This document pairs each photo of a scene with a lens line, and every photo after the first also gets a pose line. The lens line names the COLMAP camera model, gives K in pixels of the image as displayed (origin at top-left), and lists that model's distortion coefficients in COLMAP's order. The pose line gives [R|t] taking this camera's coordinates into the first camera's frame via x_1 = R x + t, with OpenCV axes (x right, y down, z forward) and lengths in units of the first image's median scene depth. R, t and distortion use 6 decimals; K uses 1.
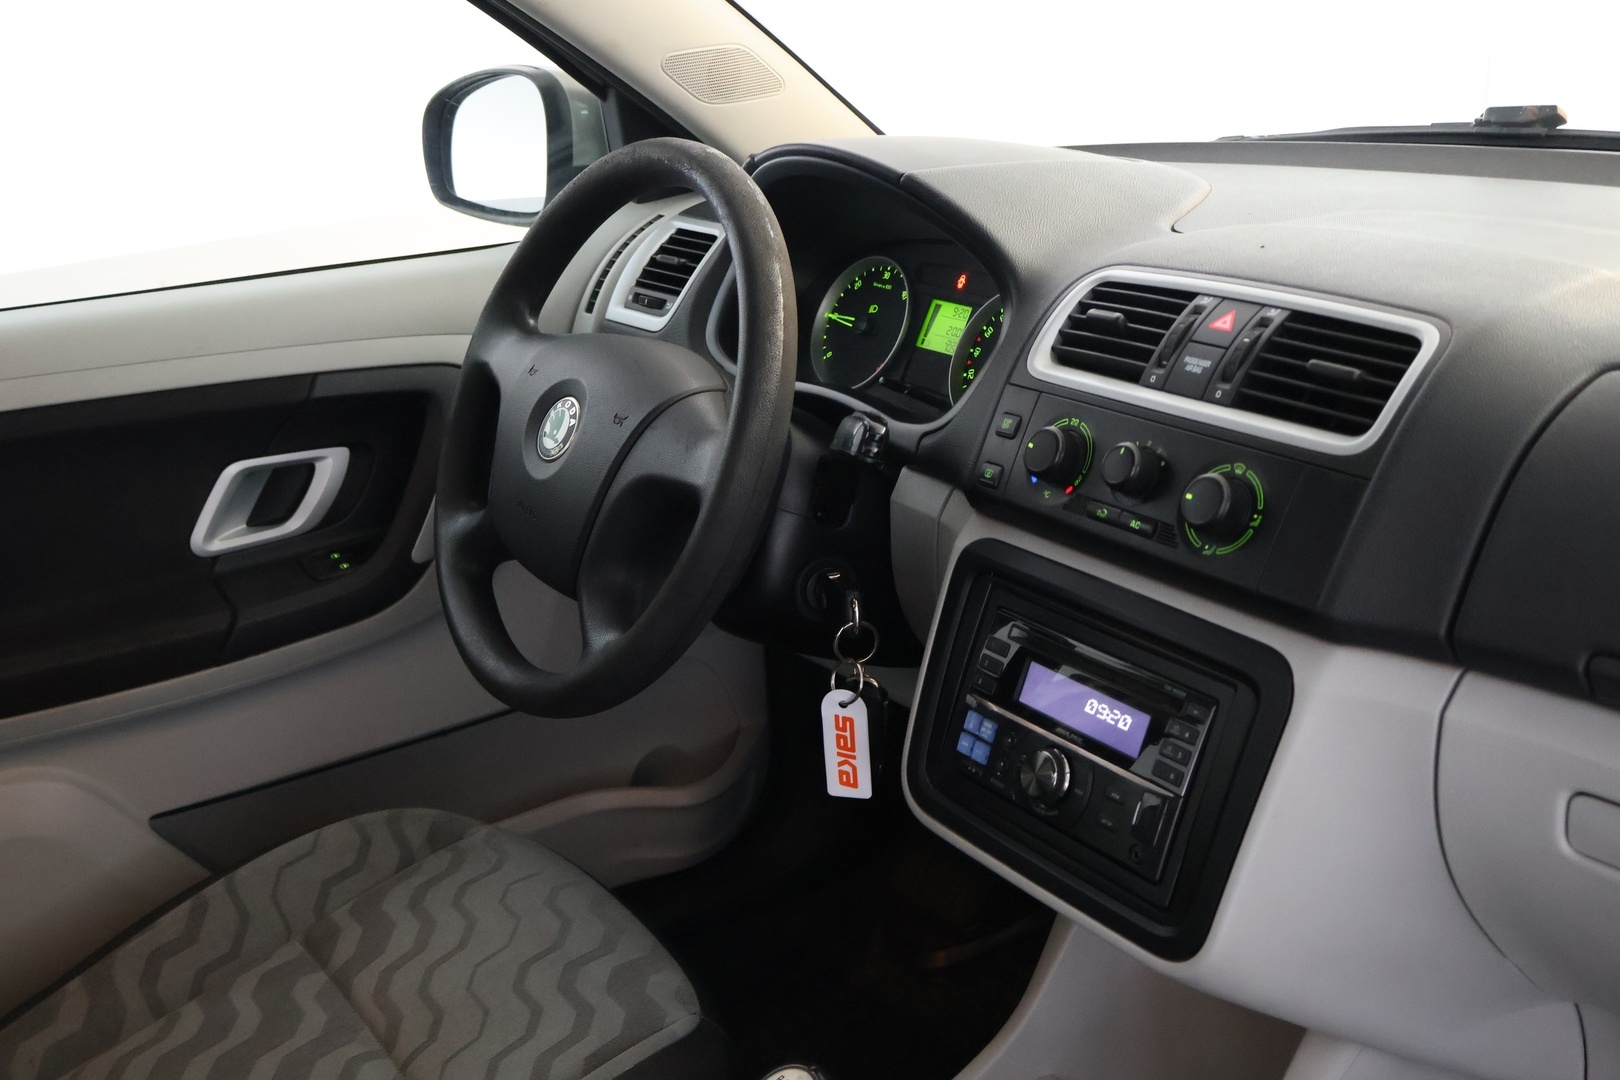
lens RADIAL K [[1827.1, 0, 810.0], [0, 1827.1, 540.0], [0, 0, 1]] dist [-0.001816, -0.000022]
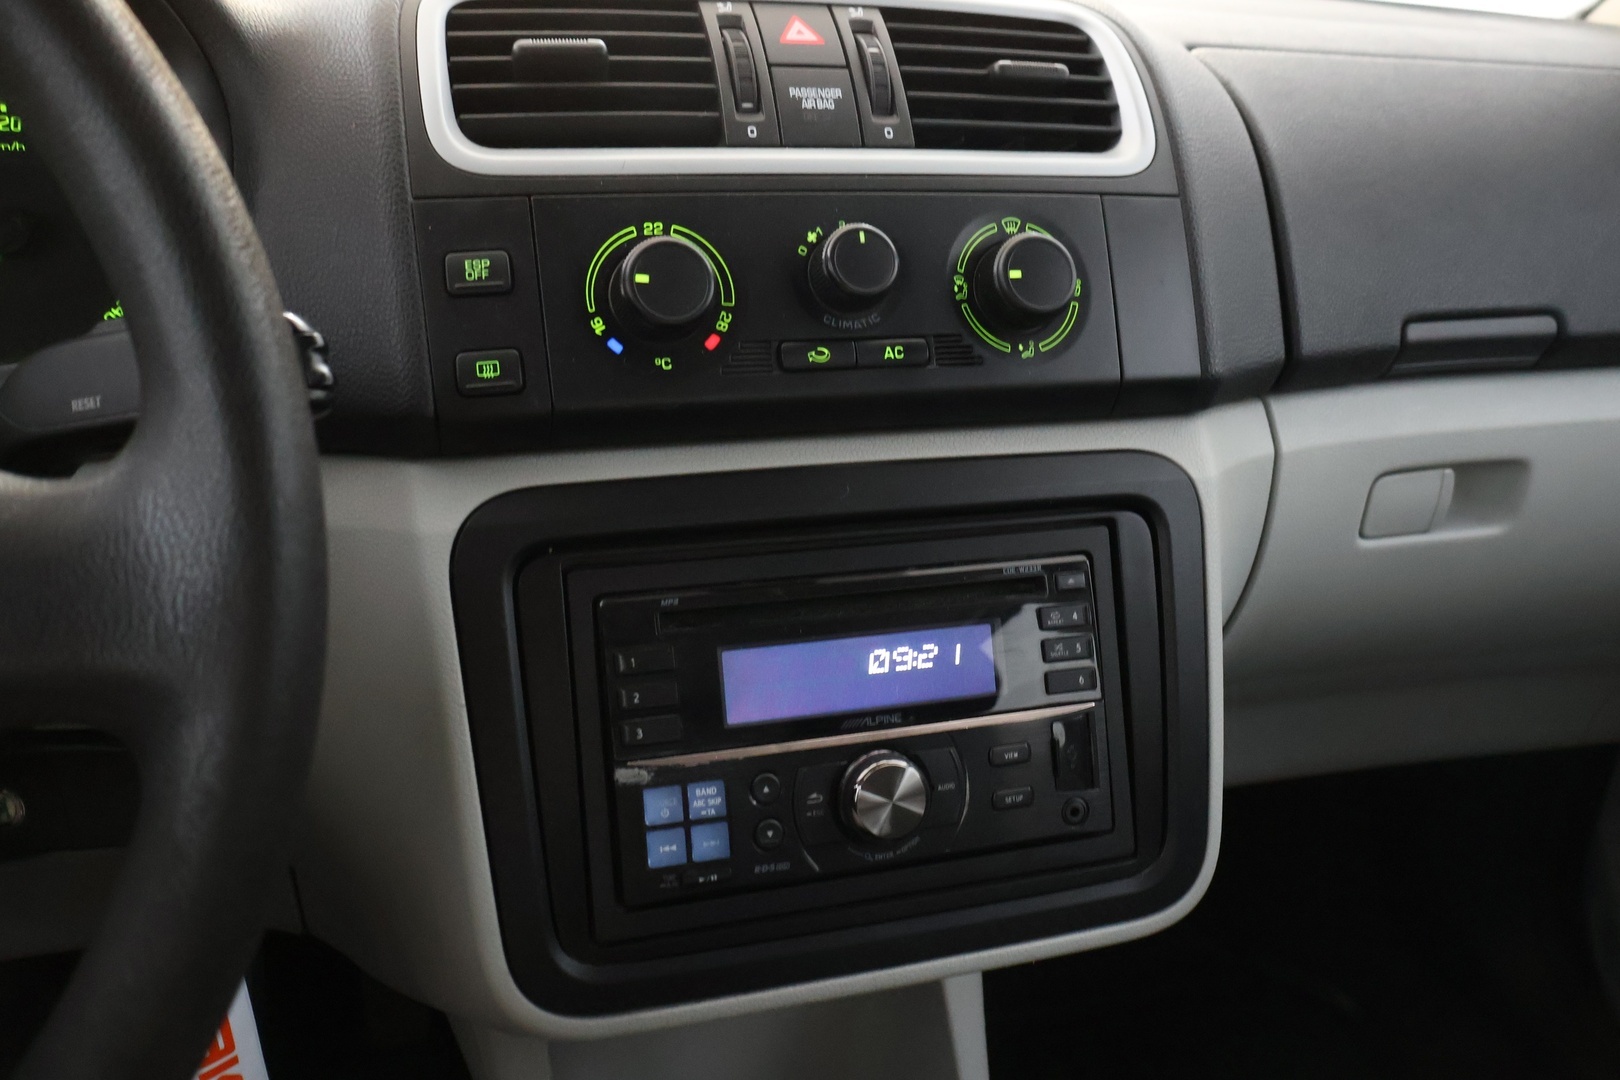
lens RADIAL K [[1425.8, 0, 810.0], [0, 1425.8, 540.0], [0, 0, 1]] dist [0.006324, -0.000897]
pose [[0.240493, -0.305843, 0.921208, -0.290796], [0.250533, 0.936462, 0.245502, -0.074163], [-0.937761, 0.171751, 0.301836, 0.877632]]
